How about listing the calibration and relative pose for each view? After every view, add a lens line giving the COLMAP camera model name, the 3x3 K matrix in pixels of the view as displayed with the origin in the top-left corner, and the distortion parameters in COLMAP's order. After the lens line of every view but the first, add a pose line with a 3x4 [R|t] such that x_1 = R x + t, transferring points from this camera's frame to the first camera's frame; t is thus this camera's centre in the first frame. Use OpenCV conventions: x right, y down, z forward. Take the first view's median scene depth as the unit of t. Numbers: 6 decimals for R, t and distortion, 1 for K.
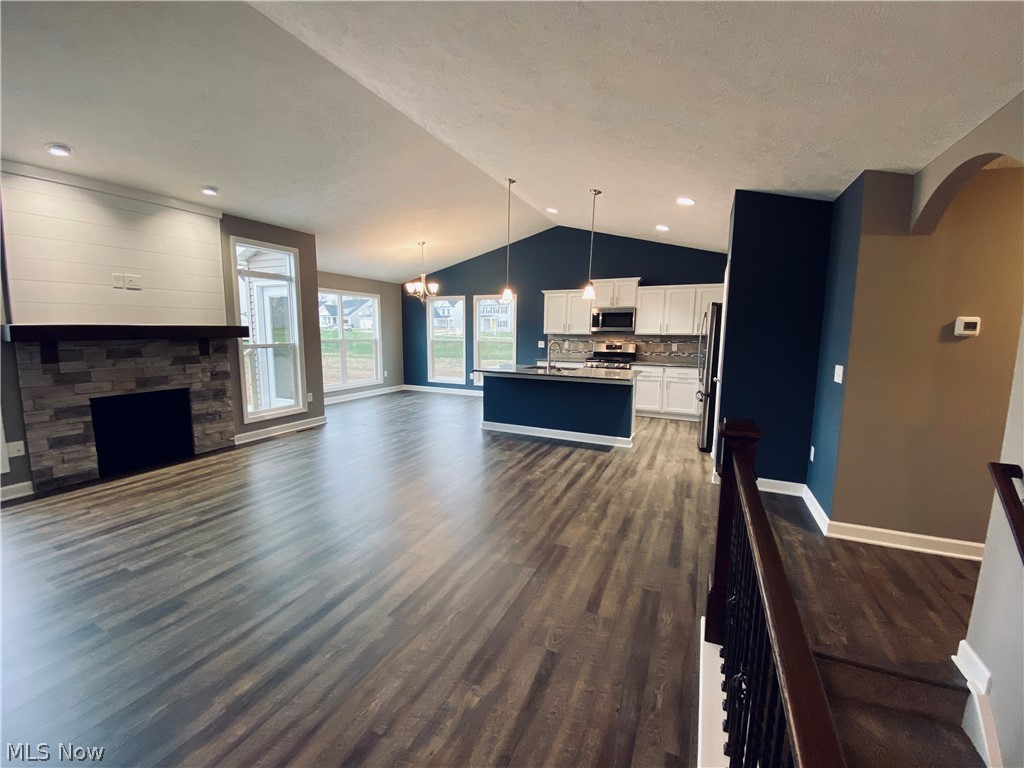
lens RADIAL K [[416.6, 0, 514.6], [0, 416.6, 386.7], [0, 0, 1]] dist [0.036936, -0.028153]
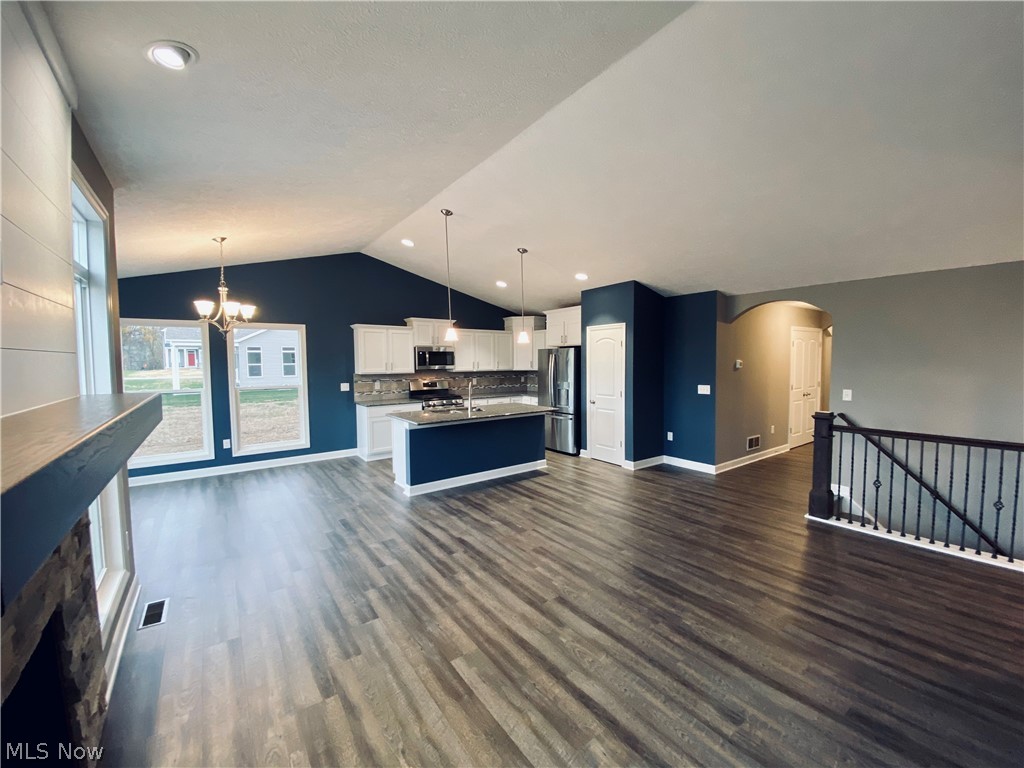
lens RADIAL K [[416.6, 0, 514.6], [0, 416.6, 386.7], [0, 0, 1]] dist [0.036936, -0.028153]
pose [[0.480033, -0.069400, 0.874501, -0.703609], [0.131742, 0.991264, 0.006350, -0.089891], [-0.867301, 0.112160, 0.484983, 0.433720]]
